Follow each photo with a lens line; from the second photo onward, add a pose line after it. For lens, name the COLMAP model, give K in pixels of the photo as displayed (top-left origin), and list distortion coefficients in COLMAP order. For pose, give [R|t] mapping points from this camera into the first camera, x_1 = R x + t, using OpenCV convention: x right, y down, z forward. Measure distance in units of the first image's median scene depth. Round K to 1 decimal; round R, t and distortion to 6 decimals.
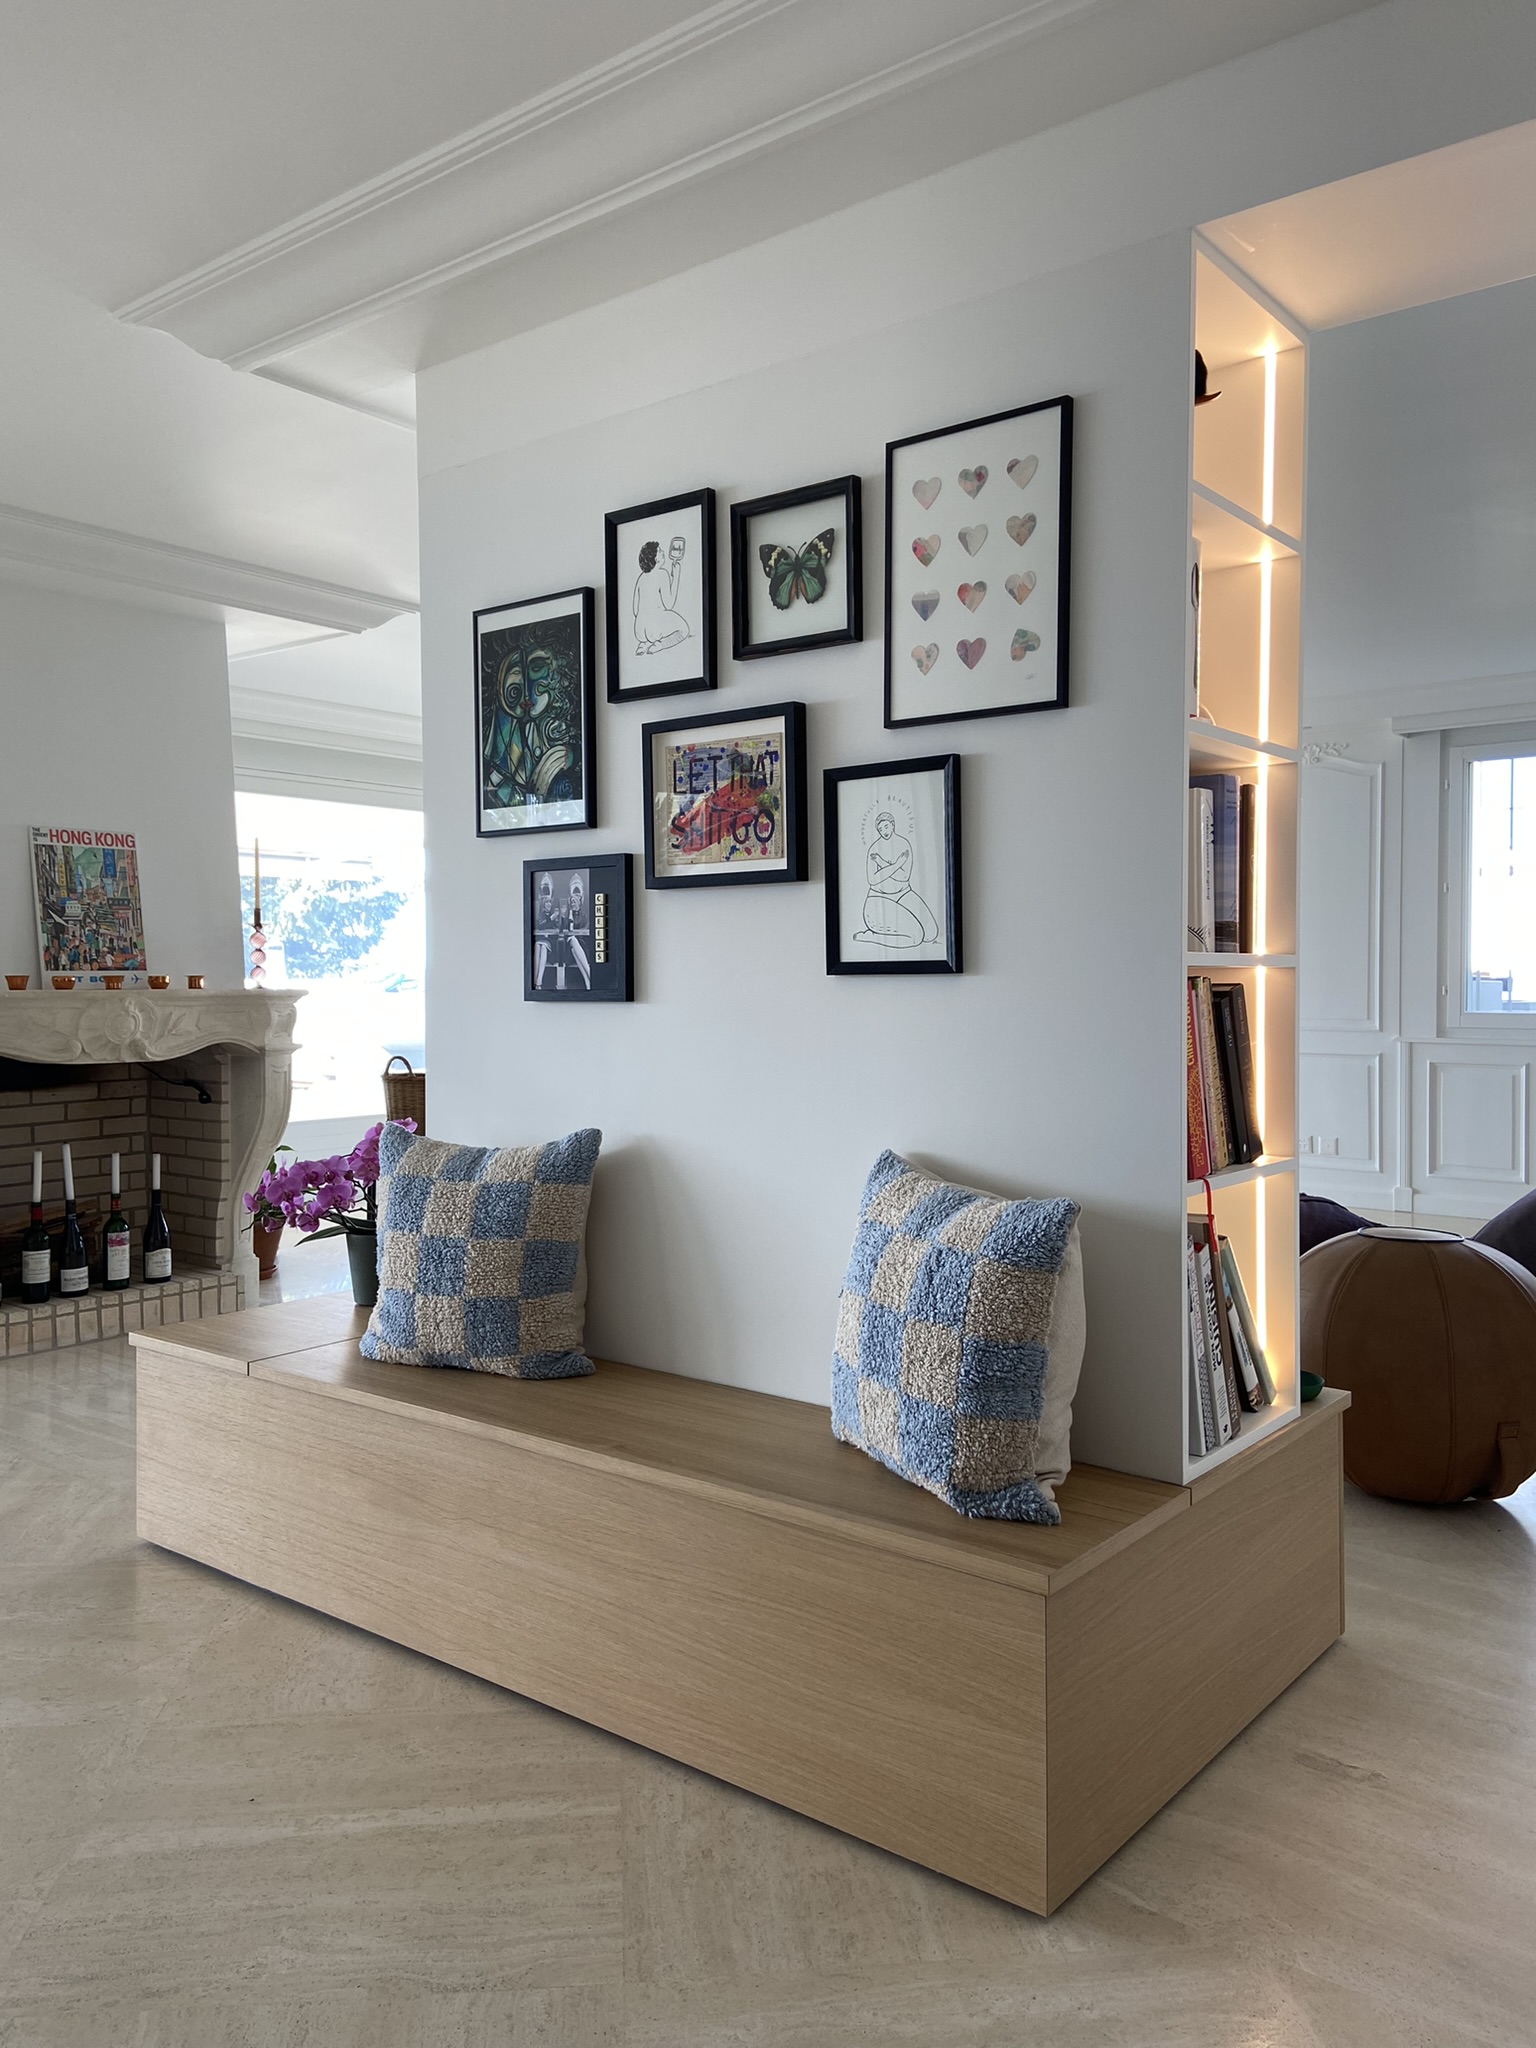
lens RADIAL K [[1561.8, 0, 765.0], [0, 1561.8, 1011.8], [0, 0, 1]] dist [0.029771, -0.018373]
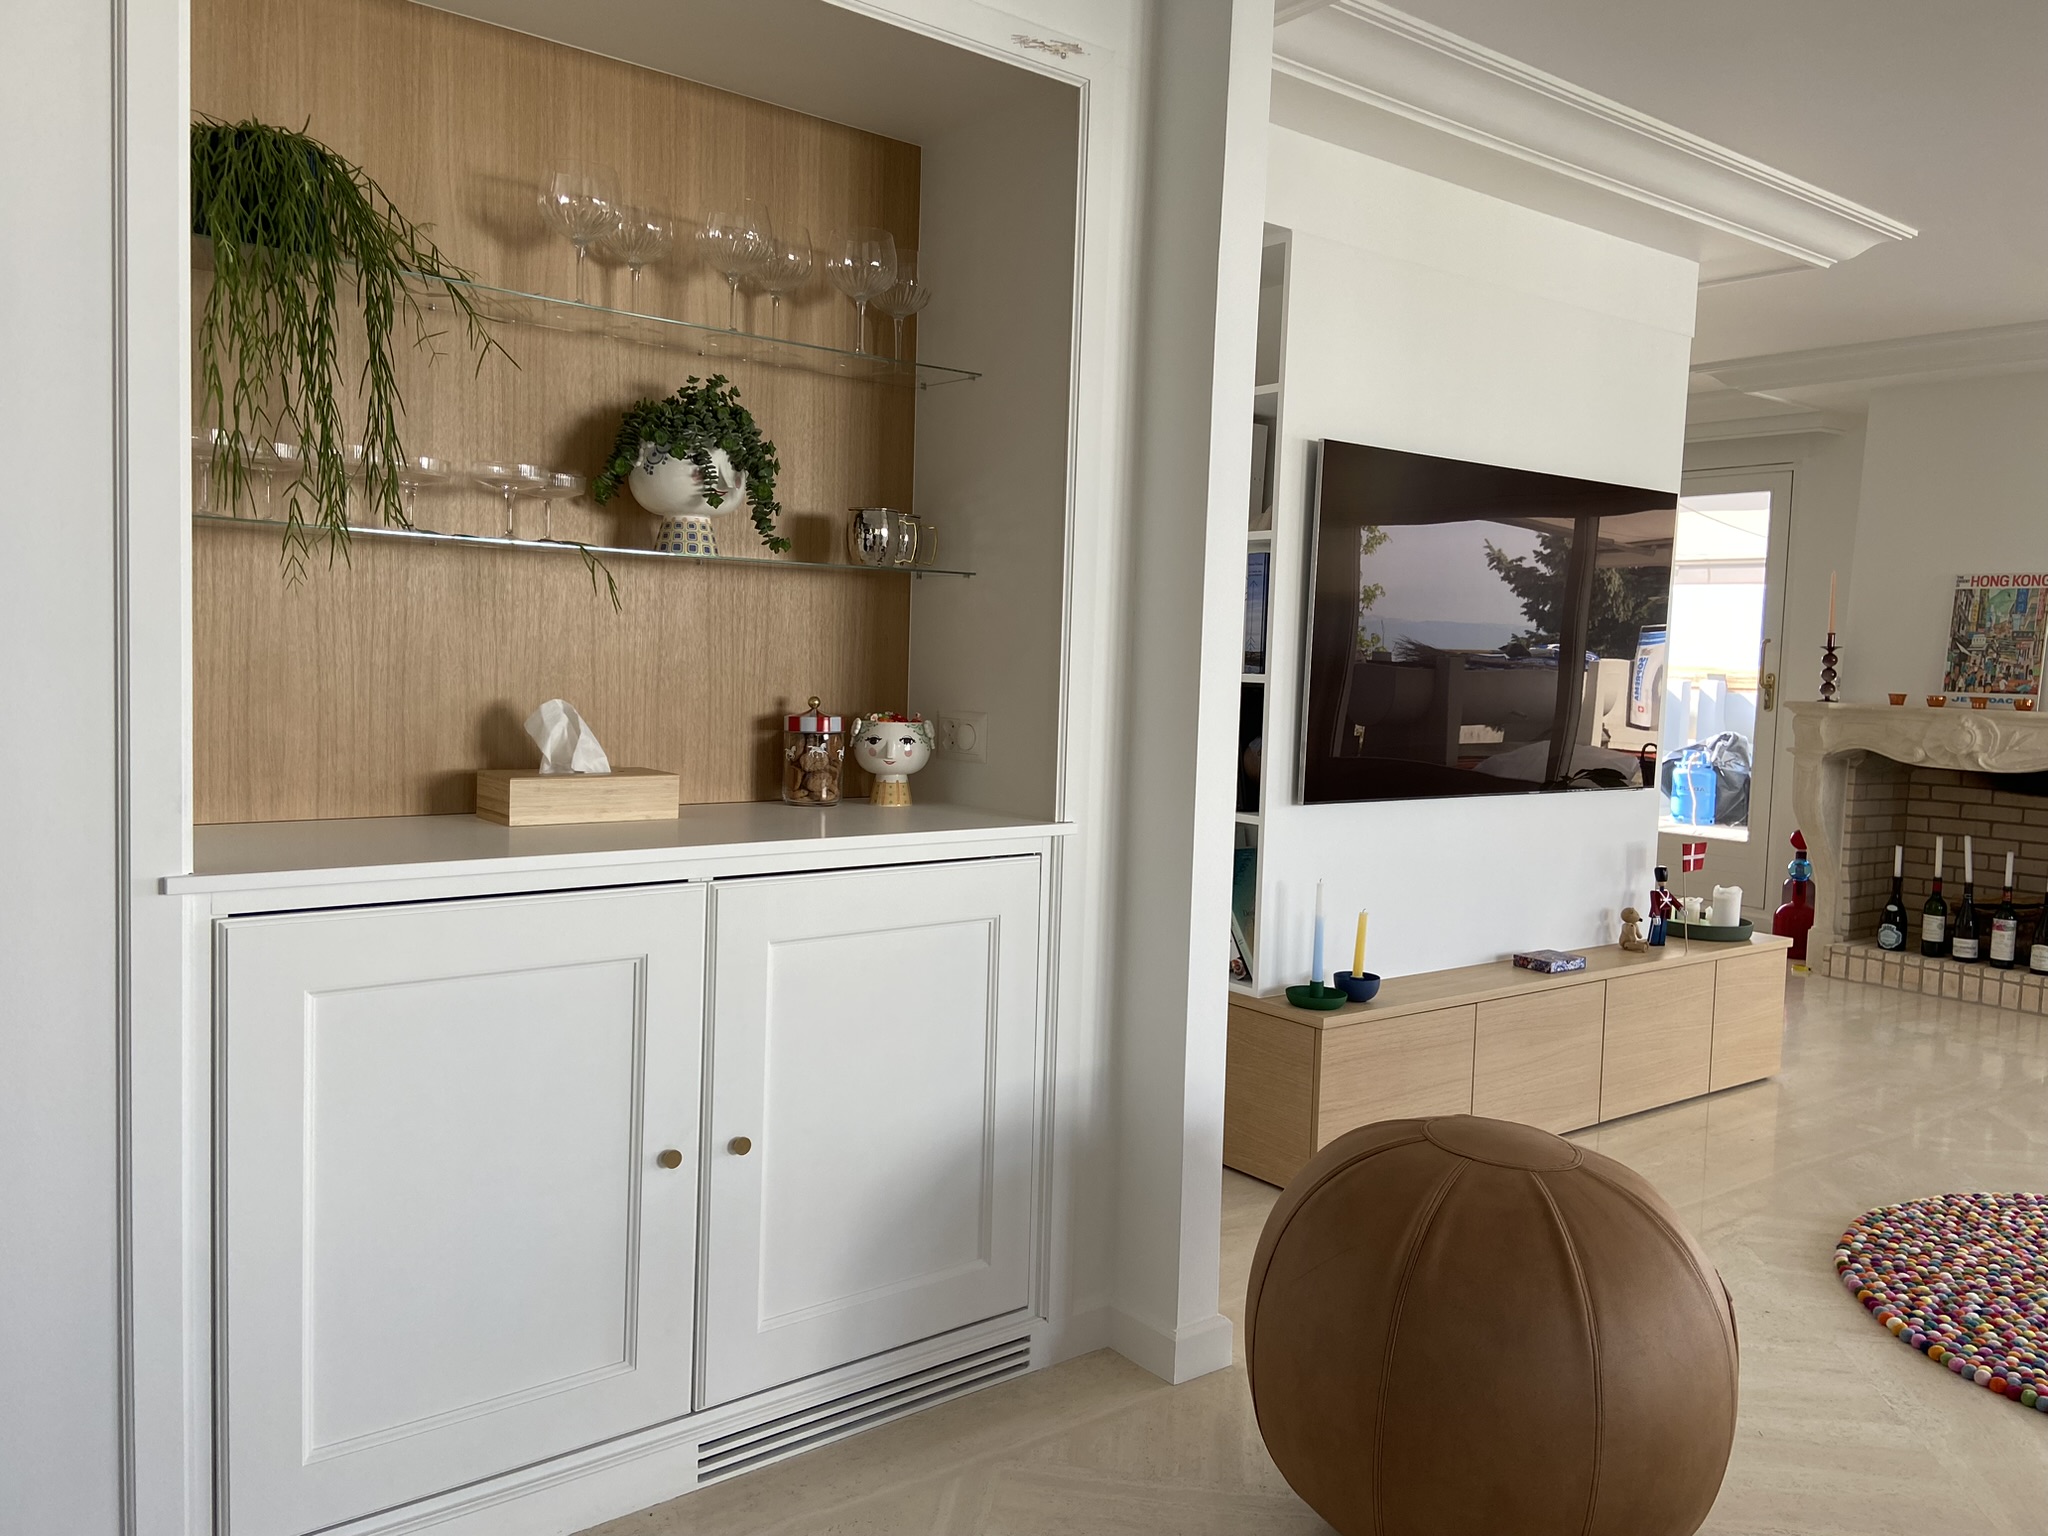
lens RADIAL K [[1561.8, 0, 1033.3], [0, 1561.8, 769.9], [0, 0, 1]] dist [0.029771, -0.018373]
pose [[-0.218949, 0.067596, -0.973392, 0.900966], [-0.053674, 0.995253, 0.081187, -0.026422], [0.974259, 0.070022, -0.214281, 0.558786]]
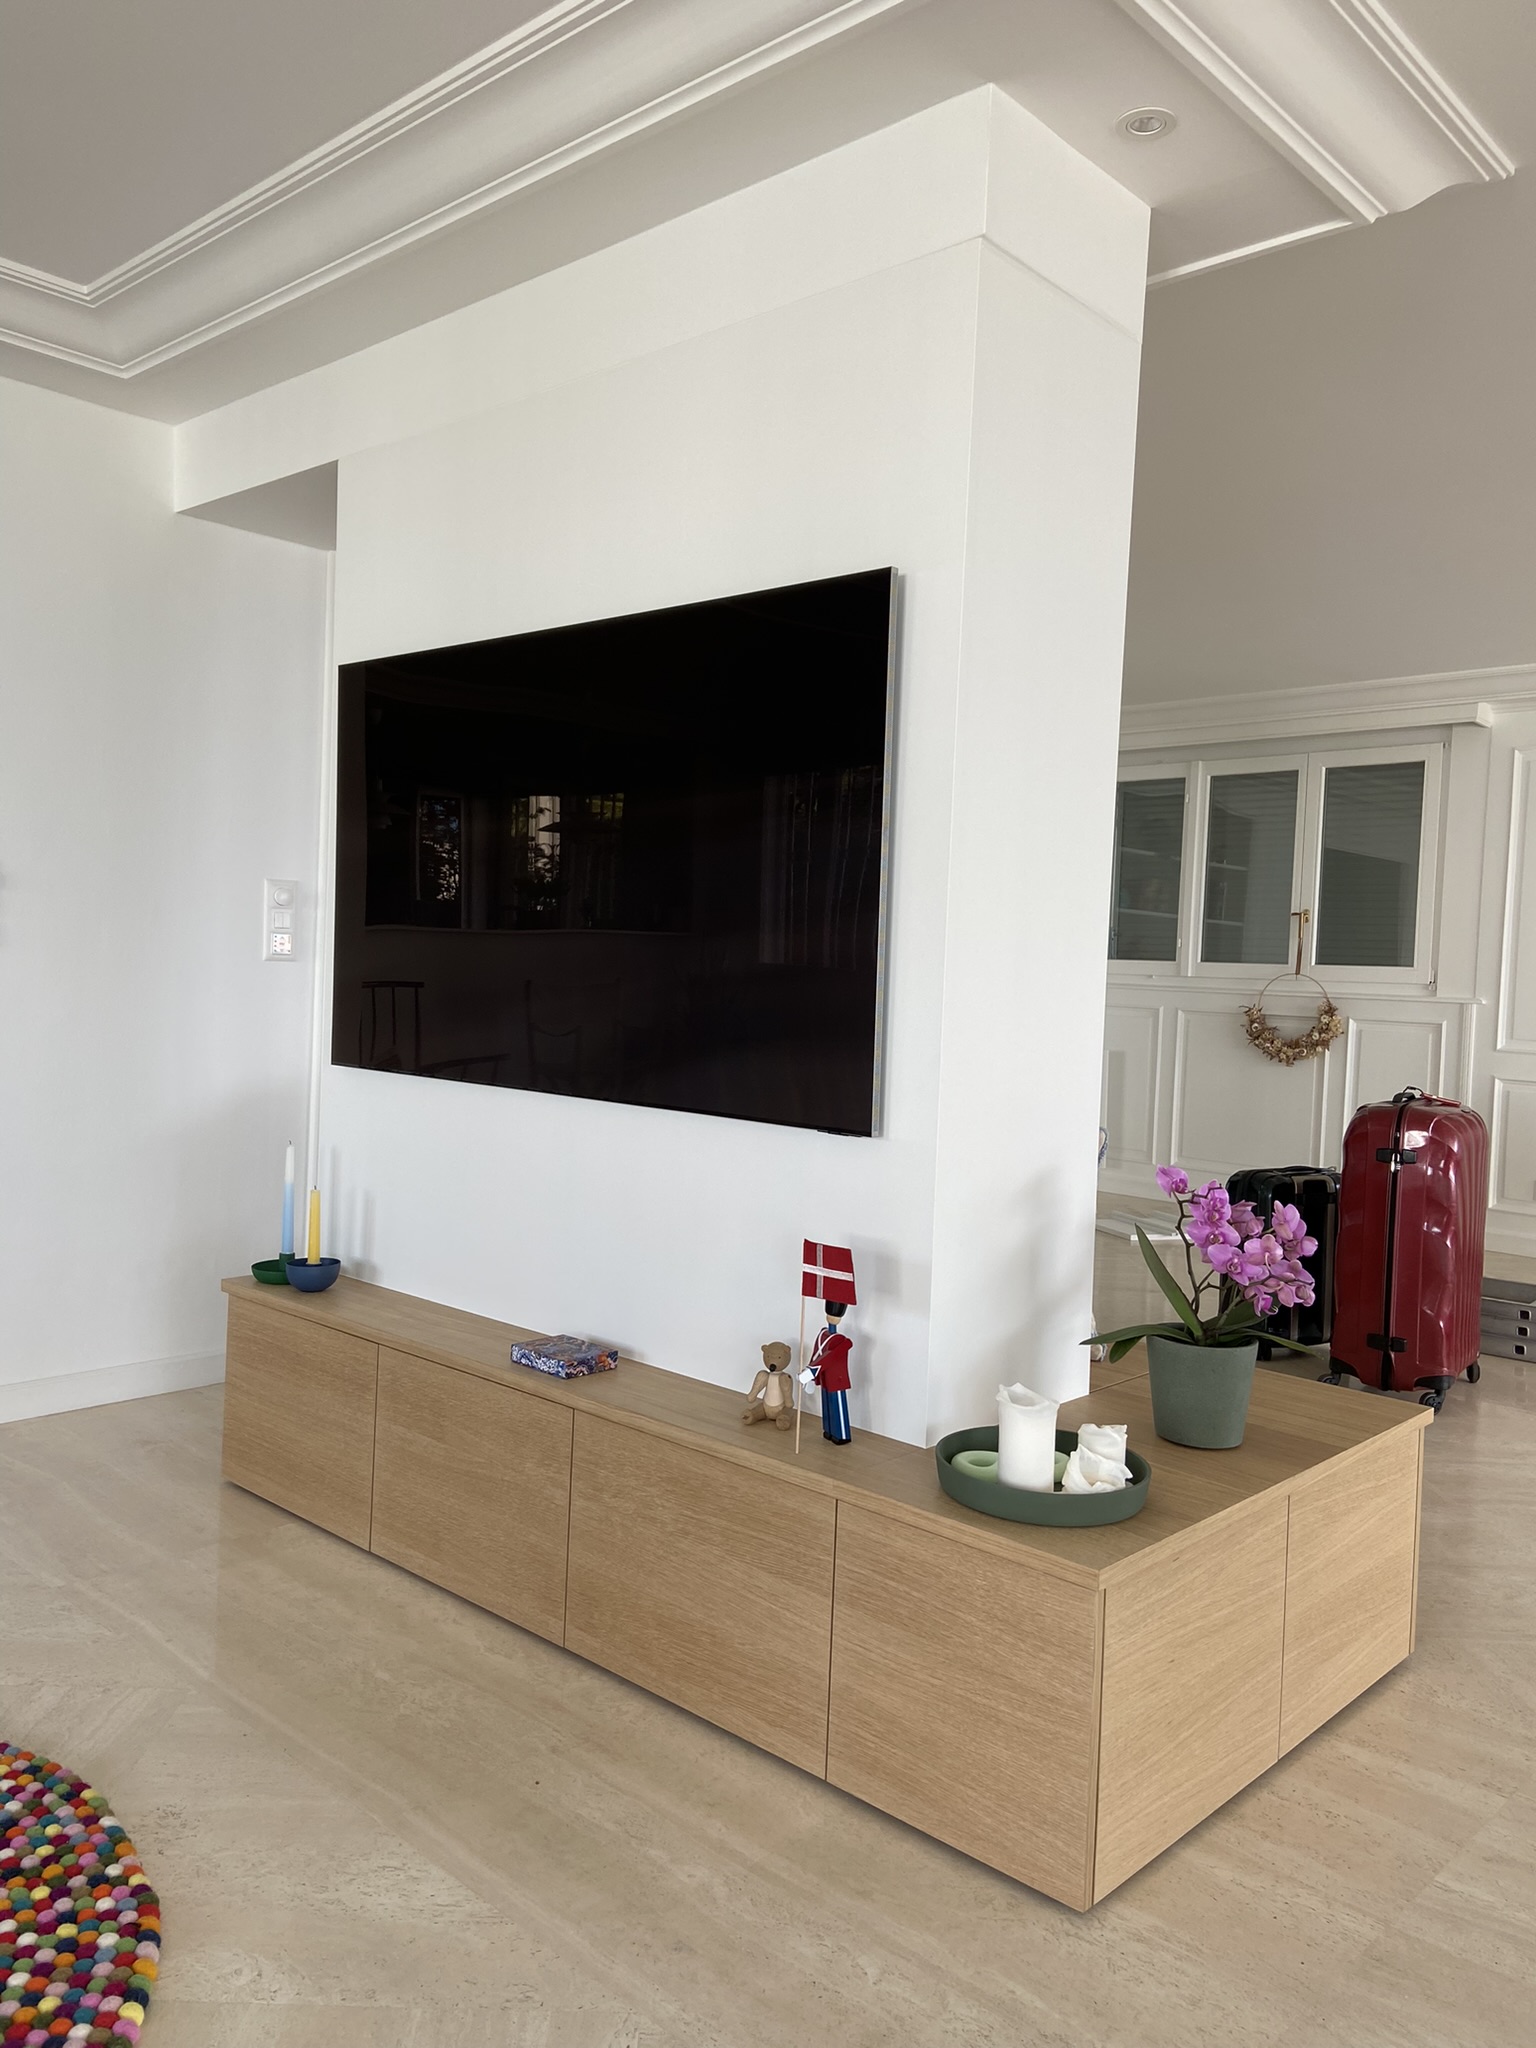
lens RADIAL K [[1561.8, 0, 766.8], [0, 1561.8, 1028.9], [0, 0, 1]] dist [0.029771, -0.018373]
pose [[-0.997269, -0.040469, 0.061786, -0.008315], [-0.036605, 0.997378, 0.062431, -0.021073], [-0.064151, 0.059999, -0.996135, 1.146064]]
